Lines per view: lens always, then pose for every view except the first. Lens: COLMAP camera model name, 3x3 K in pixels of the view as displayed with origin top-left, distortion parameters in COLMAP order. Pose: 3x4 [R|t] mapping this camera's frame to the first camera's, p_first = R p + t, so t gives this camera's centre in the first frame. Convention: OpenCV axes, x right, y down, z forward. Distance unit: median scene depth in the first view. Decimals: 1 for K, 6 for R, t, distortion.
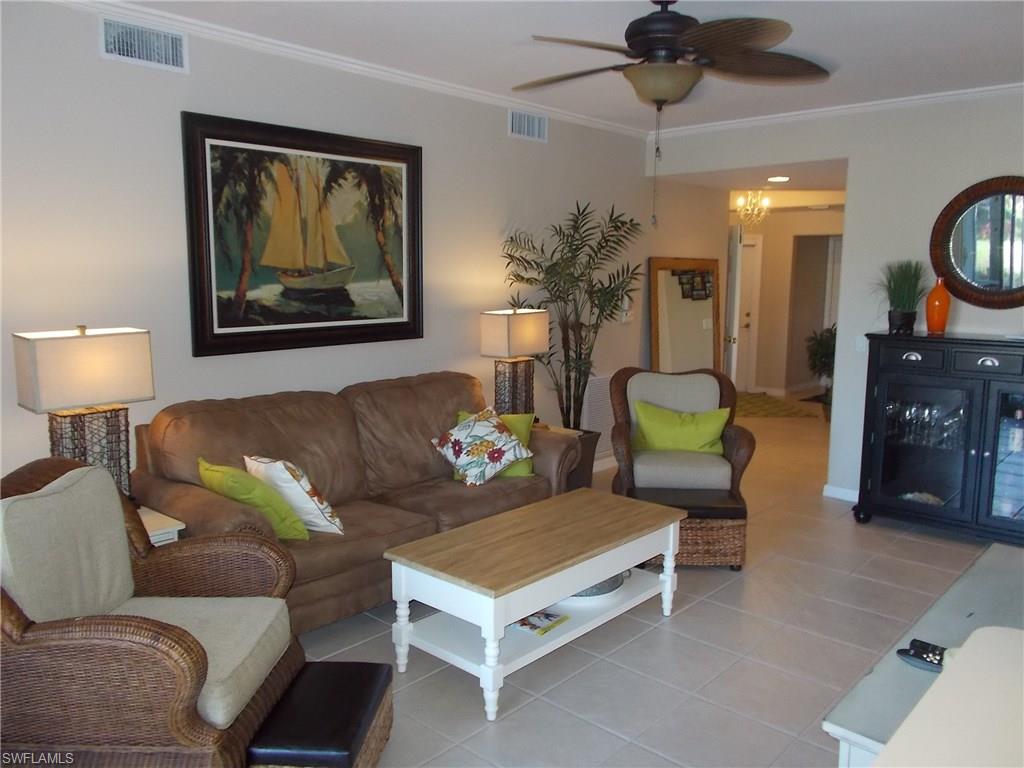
lens RADIAL K [[809.4, 0, 512.0], [0, 809.4, 384.0], [0, 0, 1]] dist [-0.010899, -0.004150]
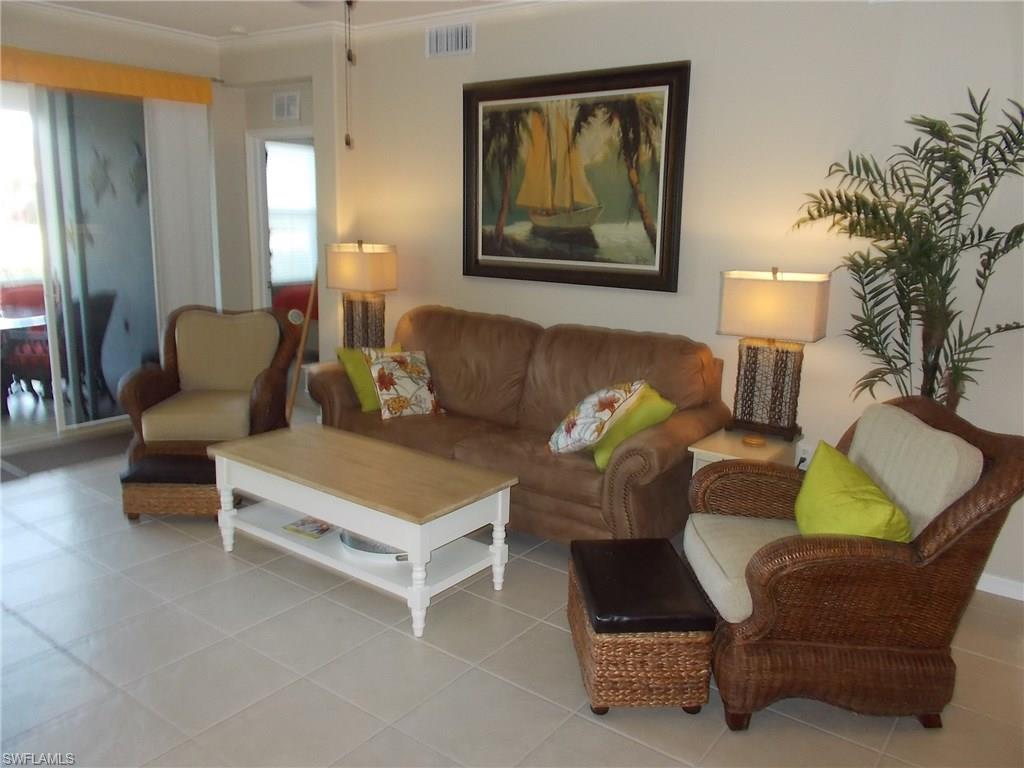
lens RADIAL K [[800.9, 0, 512.0], [0, 800.9, 384.0], [0, 0, 1]] dist [-0.002058, 0.138933]
pose [[0.076251, 0.205206, -0.975744, 0.805394], [-0.162307, 0.968095, 0.190914, -0.108754], [0.983790, 0.143813, 0.107124, 0.842576]]
